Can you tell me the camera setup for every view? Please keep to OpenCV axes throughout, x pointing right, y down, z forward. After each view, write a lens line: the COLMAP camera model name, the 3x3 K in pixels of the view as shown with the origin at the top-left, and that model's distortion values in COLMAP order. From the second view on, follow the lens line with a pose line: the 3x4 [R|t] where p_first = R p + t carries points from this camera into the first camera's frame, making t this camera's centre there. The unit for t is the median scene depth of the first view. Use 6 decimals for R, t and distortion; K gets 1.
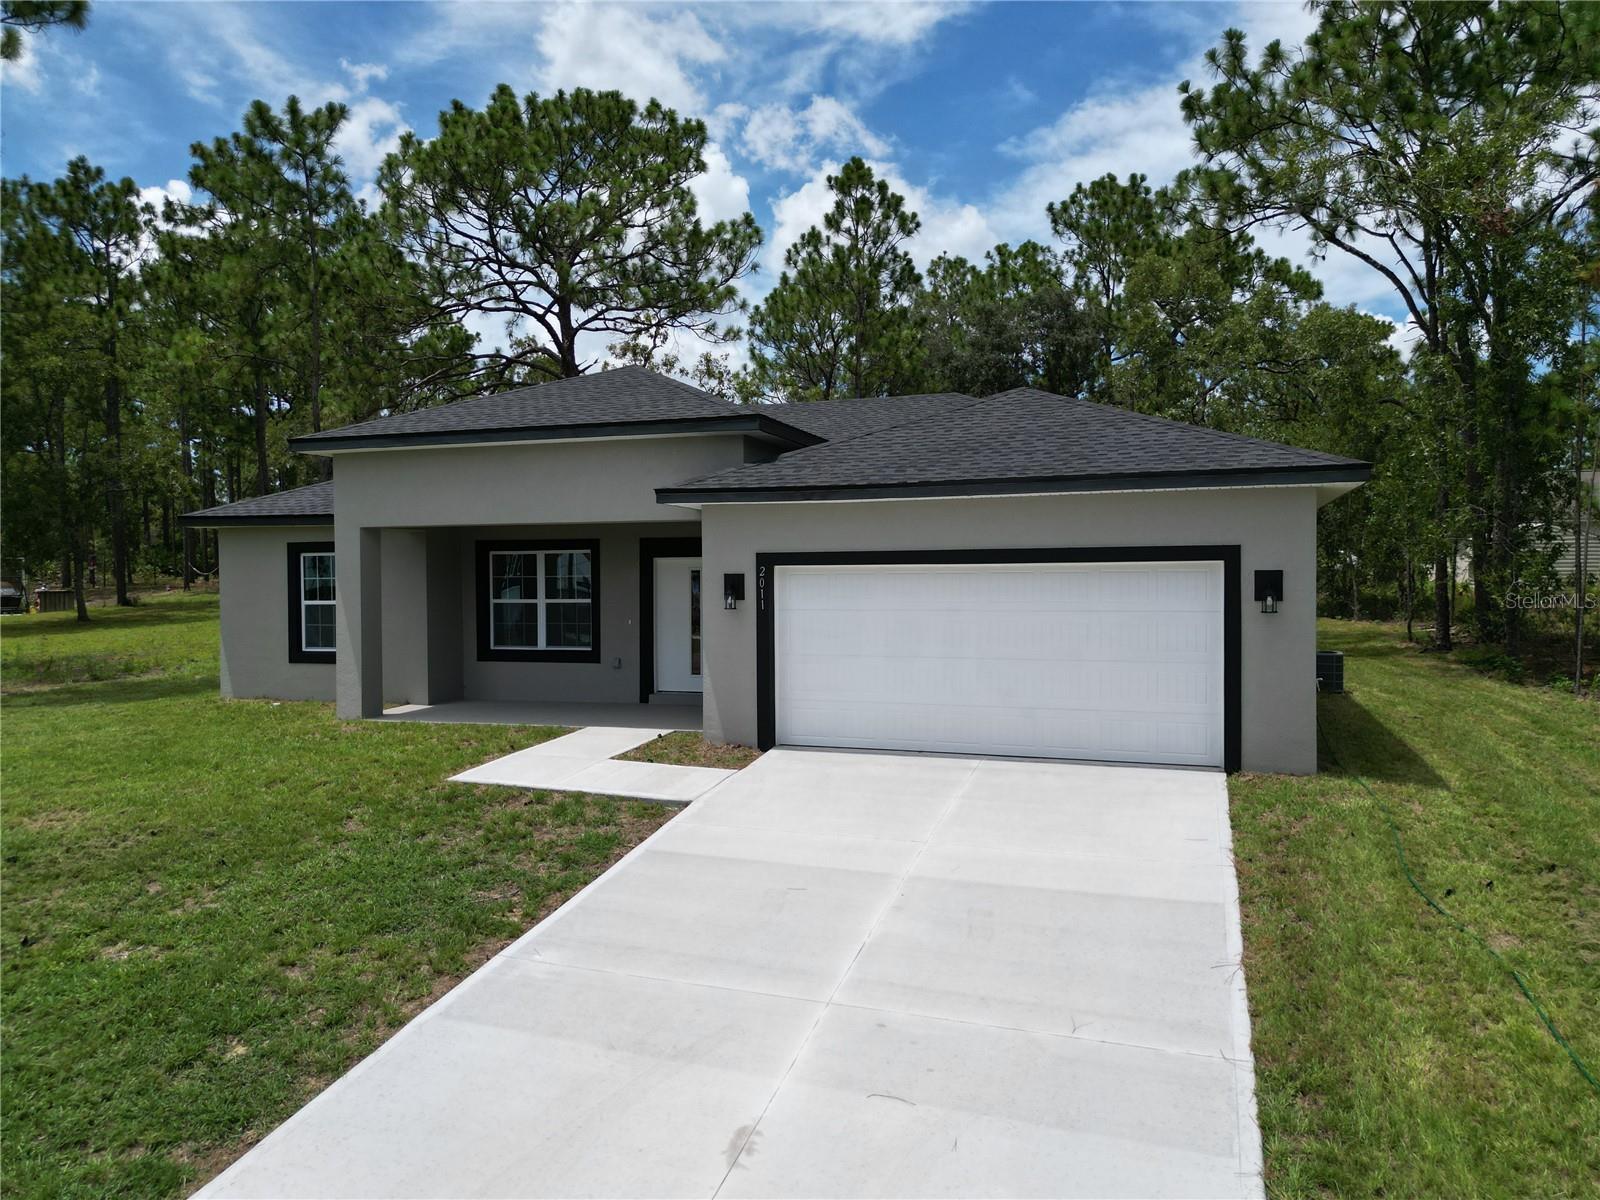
lens RADIAL K [[1131.9, 0, 800.0], [0, 1131.9, 600.0], [0, 0, 1]] dist [0.046239, -0.036335]
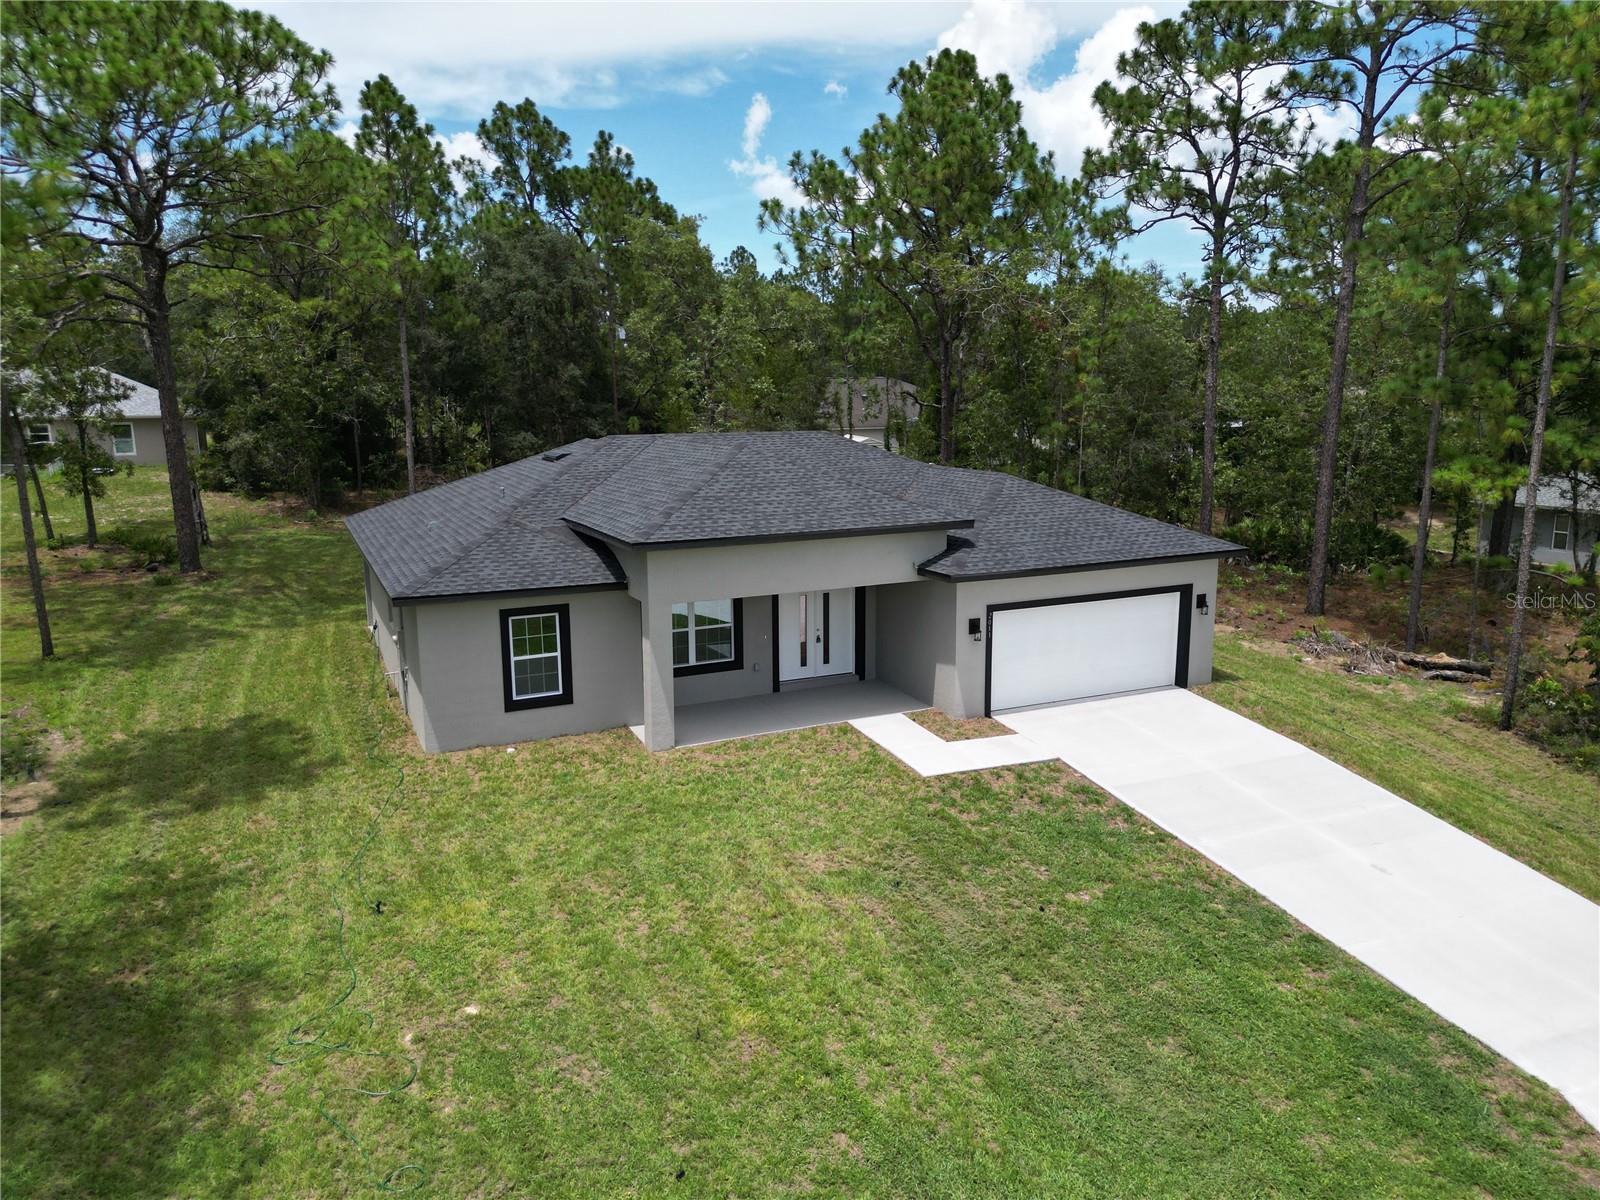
lens RADIAL K [[1126.8, 0, 800.0], [0, 1126.8, 600.0], [0, 0, 1]] dist [0.073222, -0.084131]
pose [[0.718969, -0.129838, 0.682807, -1.322010], [0.017293, 0.985434, 0.169175, -0.322873], [-0.694827, -0.109824, 0.710742, -0.002918]]
